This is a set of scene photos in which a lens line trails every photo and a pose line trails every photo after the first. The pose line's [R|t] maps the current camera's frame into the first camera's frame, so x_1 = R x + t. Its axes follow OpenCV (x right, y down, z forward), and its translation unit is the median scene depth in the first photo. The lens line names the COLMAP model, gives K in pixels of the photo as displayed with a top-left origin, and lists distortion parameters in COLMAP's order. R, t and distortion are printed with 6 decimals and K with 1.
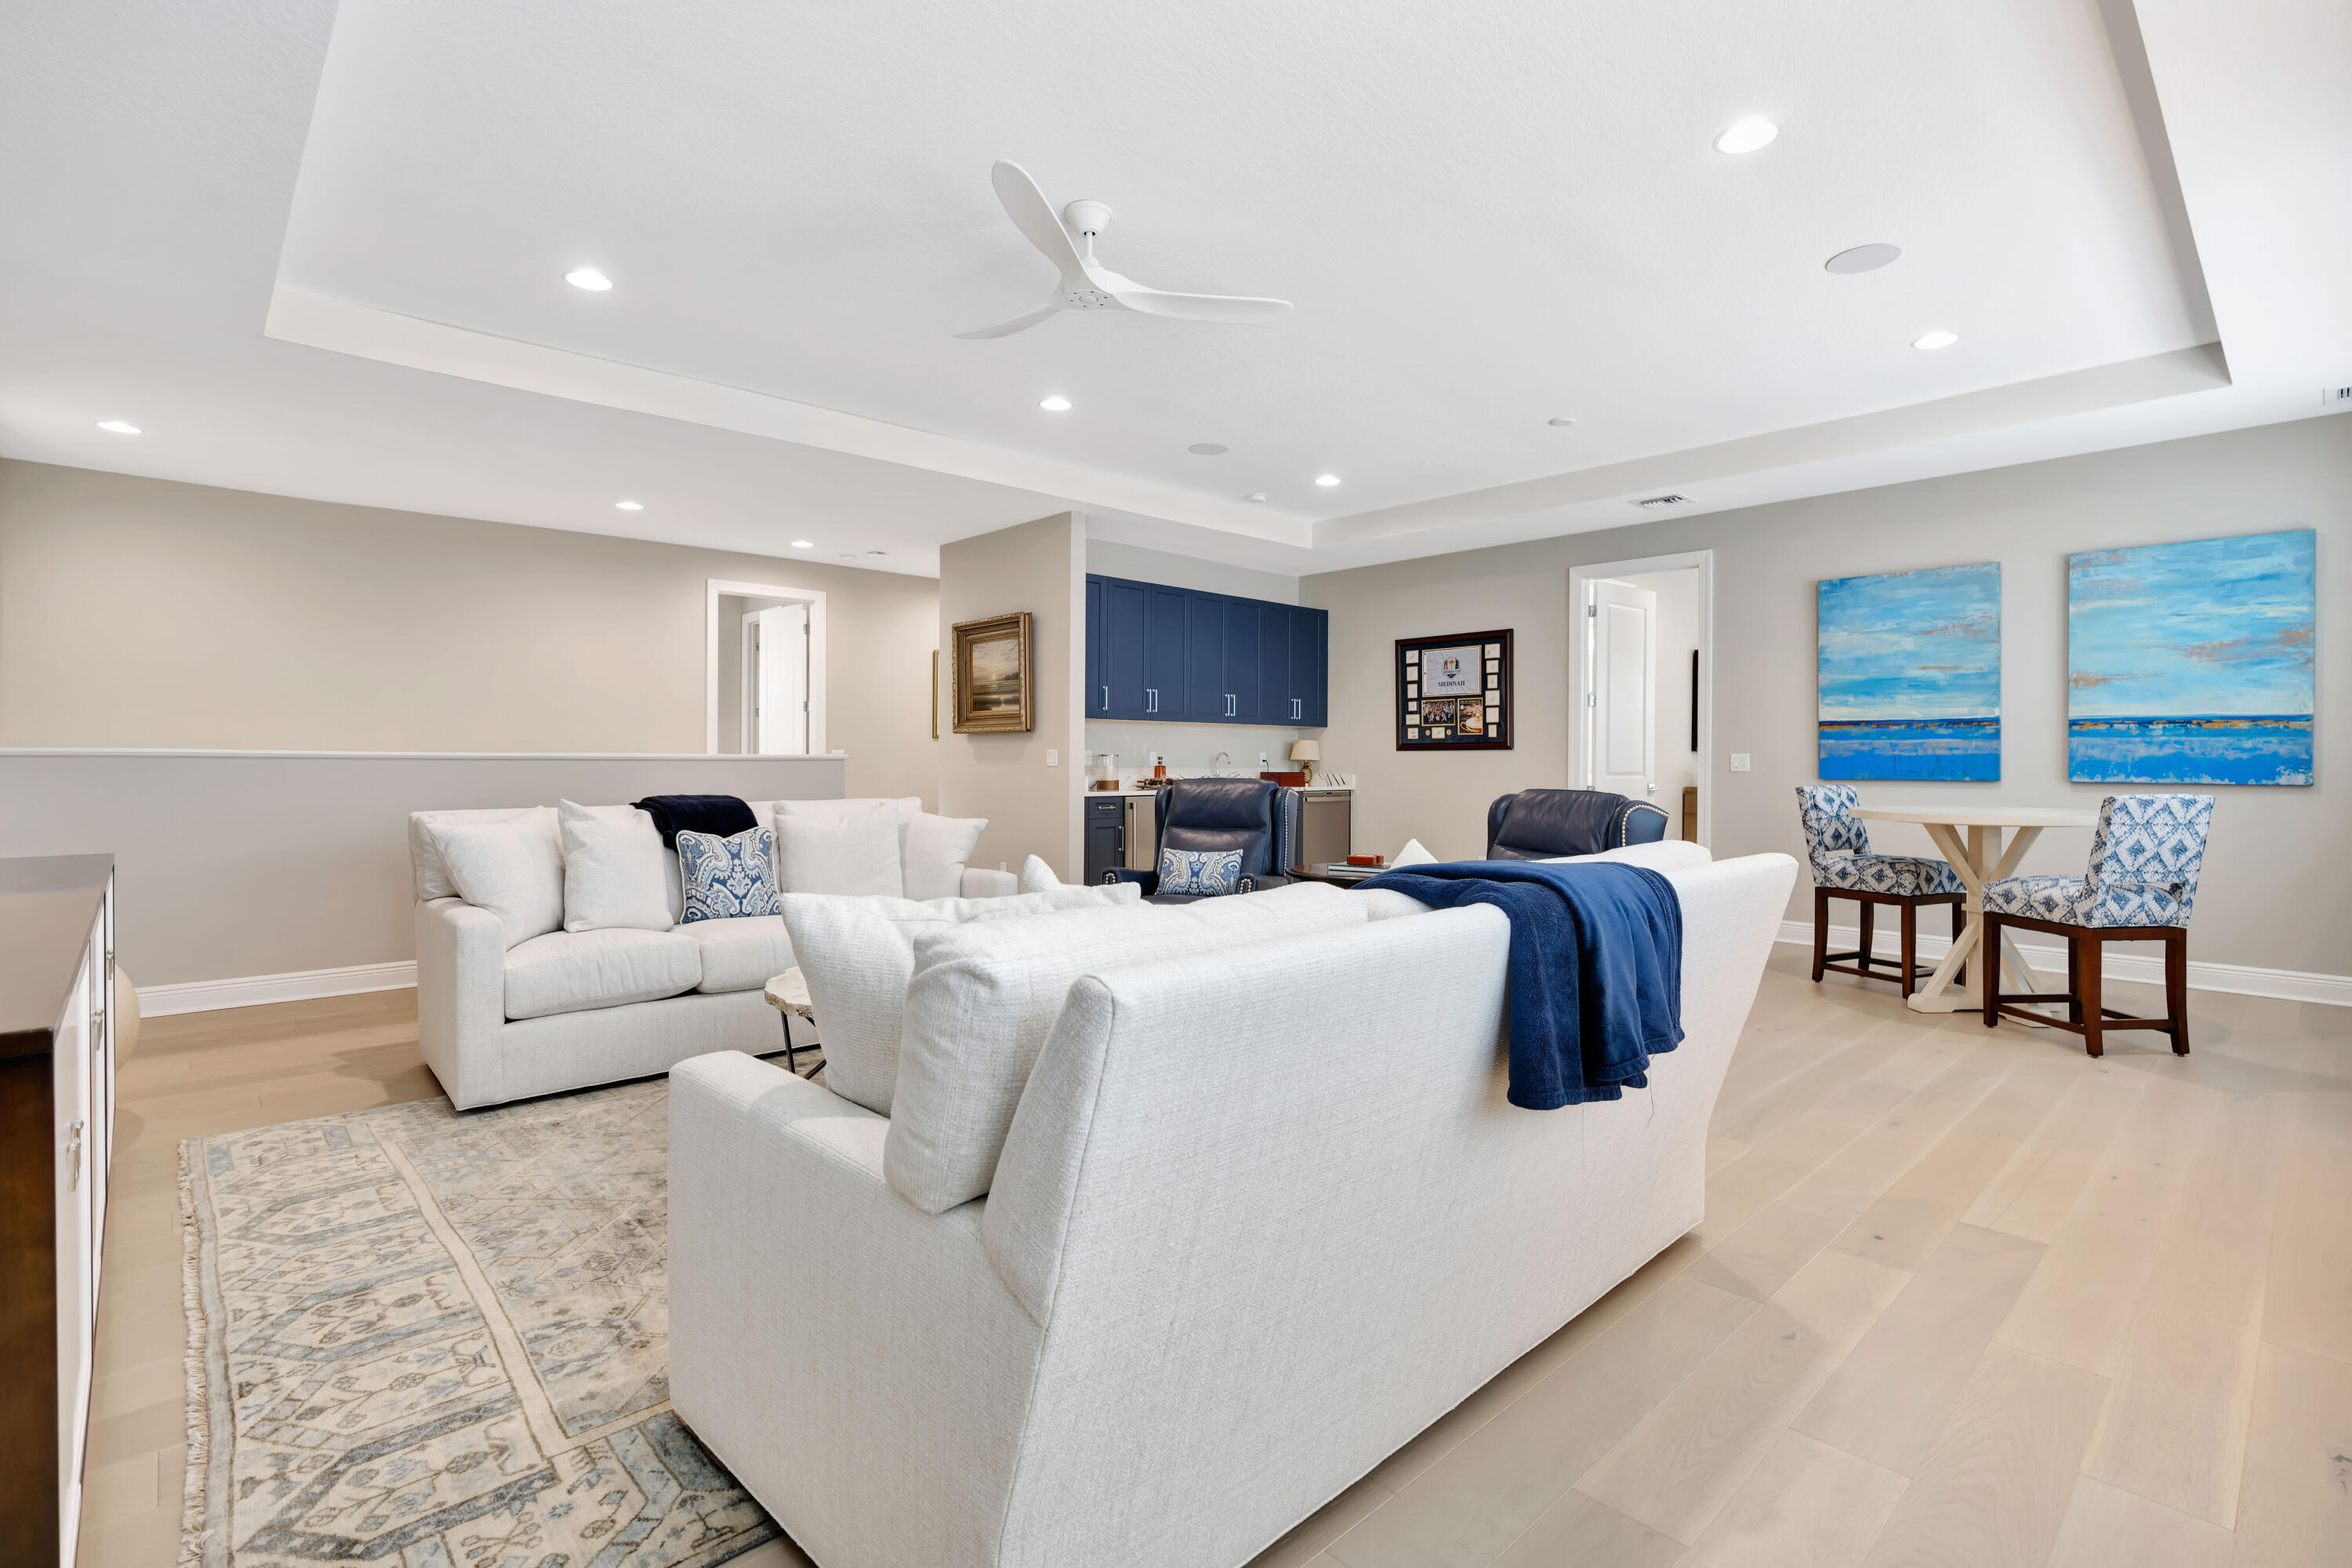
lens RADIAL K [[1058.0, 0, 1176.0], [0, 1058.0, 784.0], [0, 0, 1]] dist [0.003100, 0.001060]
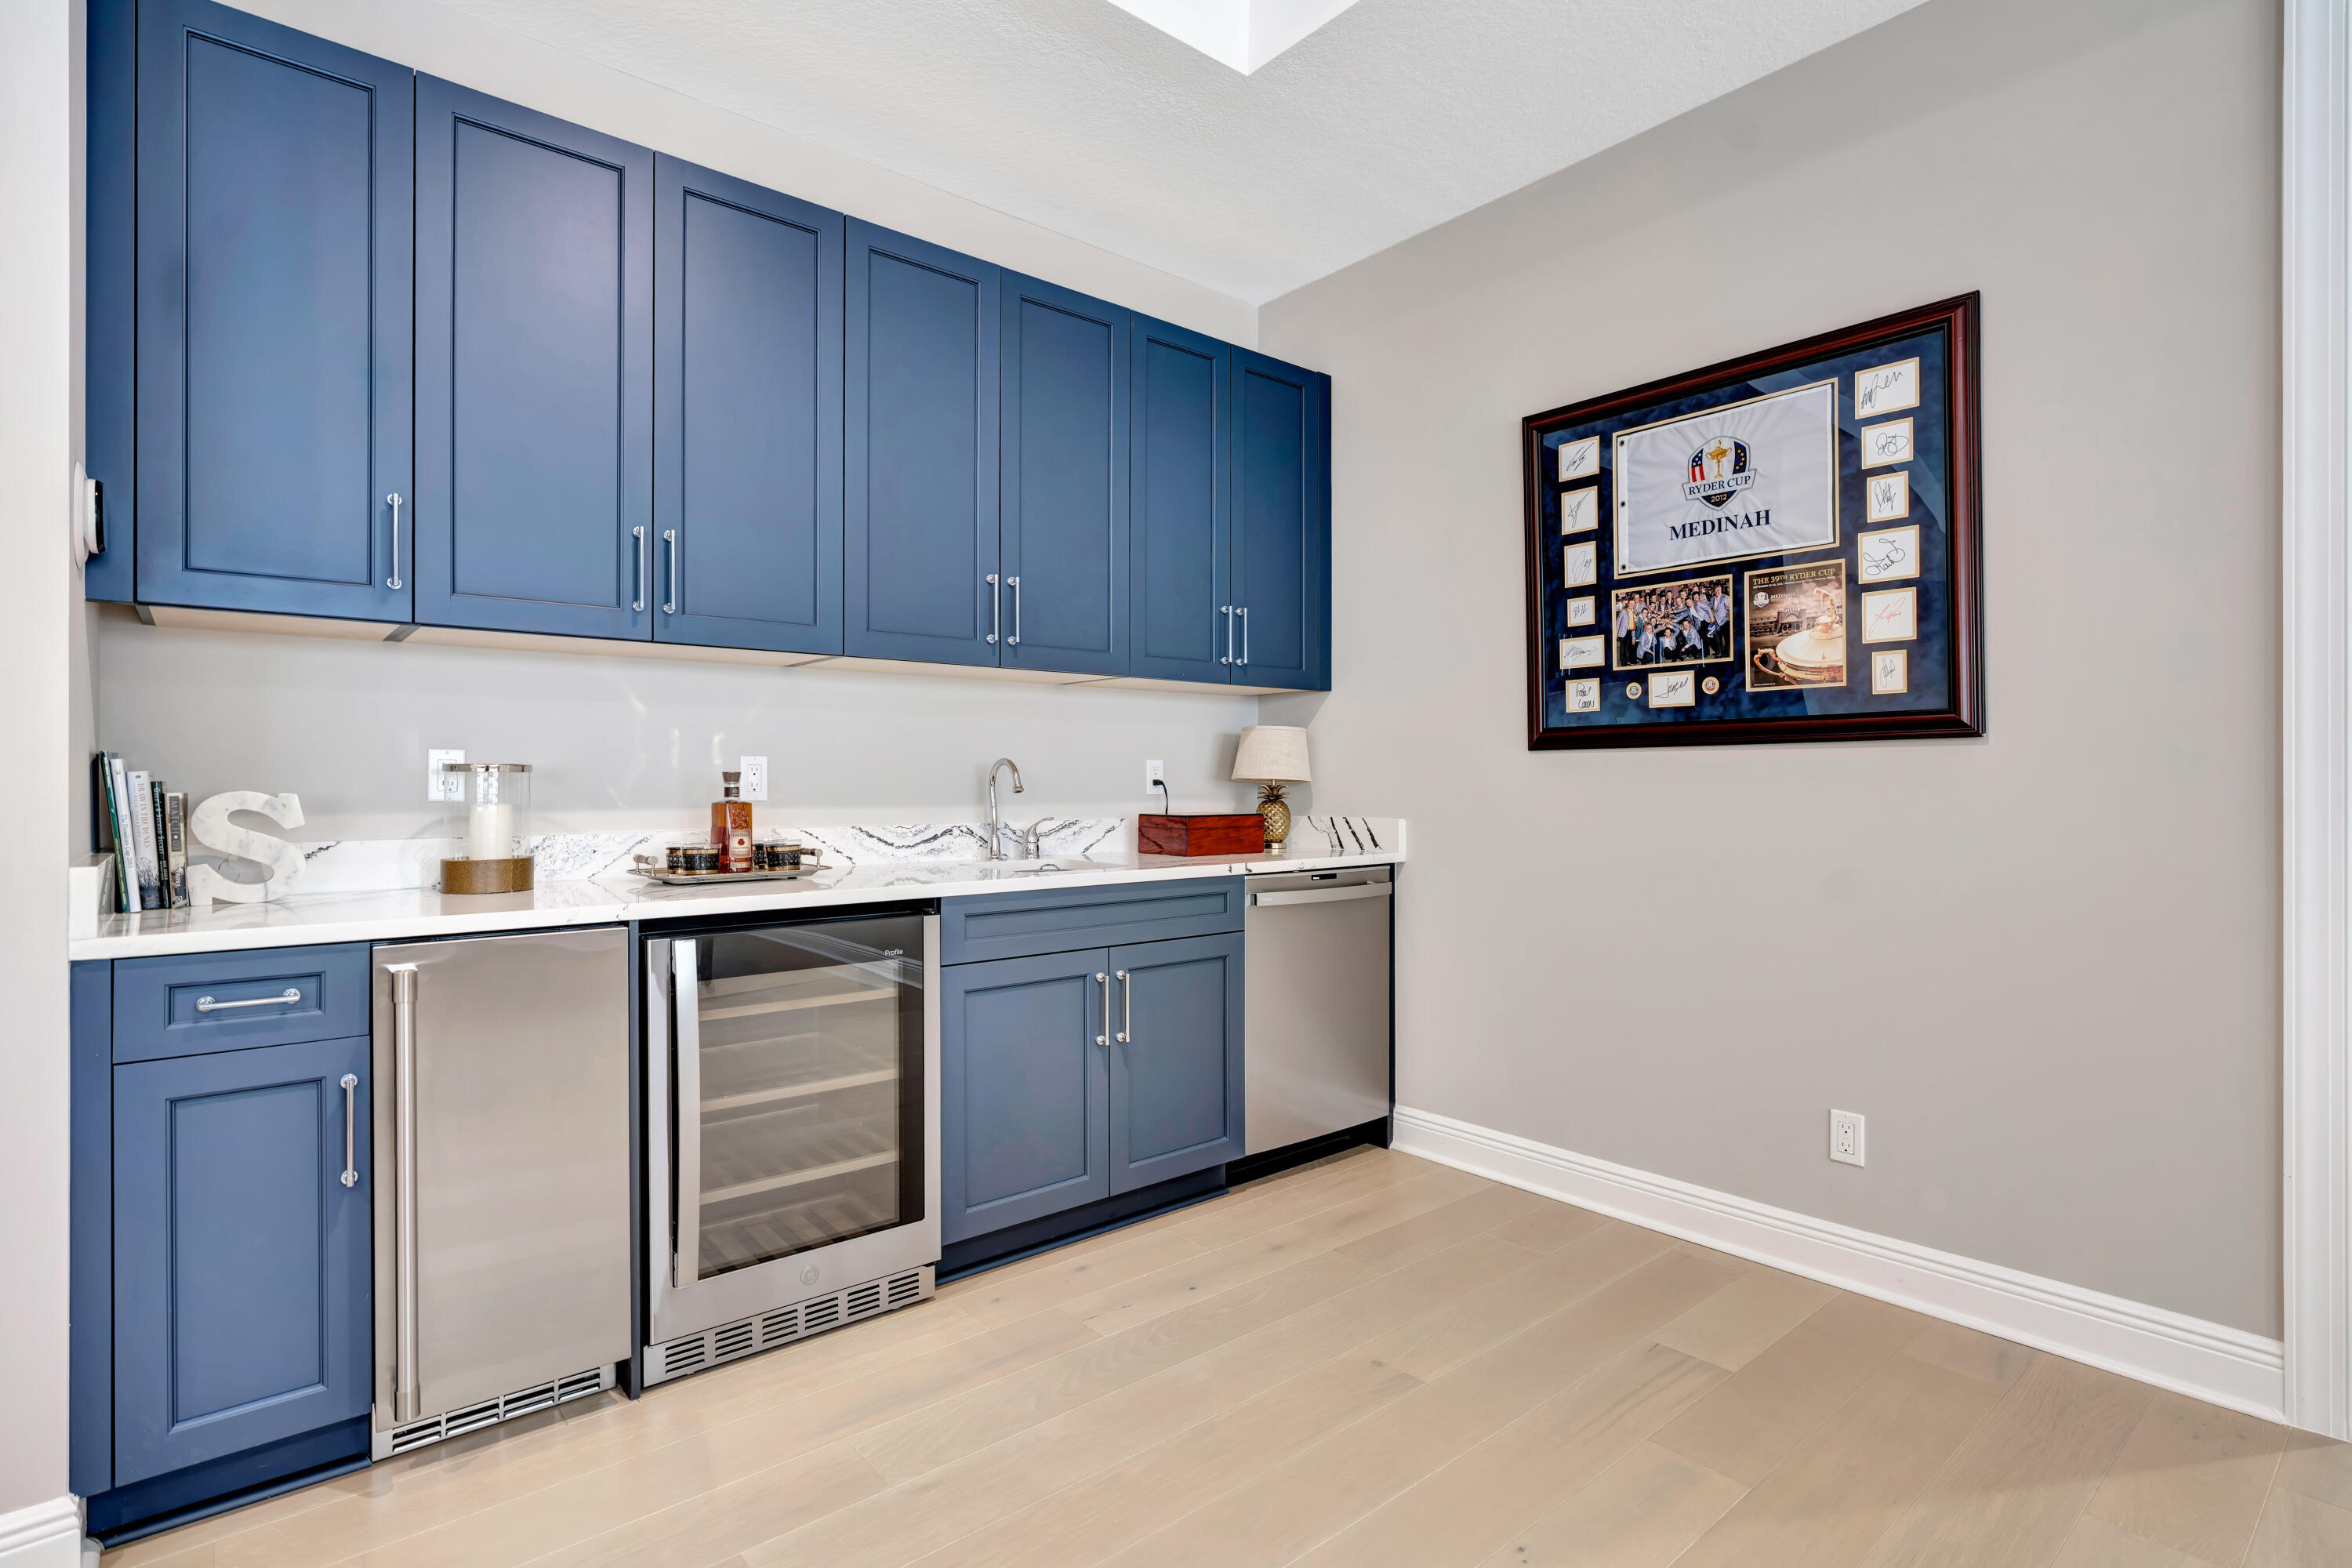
lens RADIAL K [[1134.0, 0, 1176.0], [0, 1134.0, 784.0], [0, 0, 1]] dist [0.001676, 0.000211]
pose [[0.998680, -0.006231, -0.050983, 0.117919], [0.005121, 0.999747, -0.021889, -0.013946], [0.051106, 0.021599, 0.998460, 0.652447]]
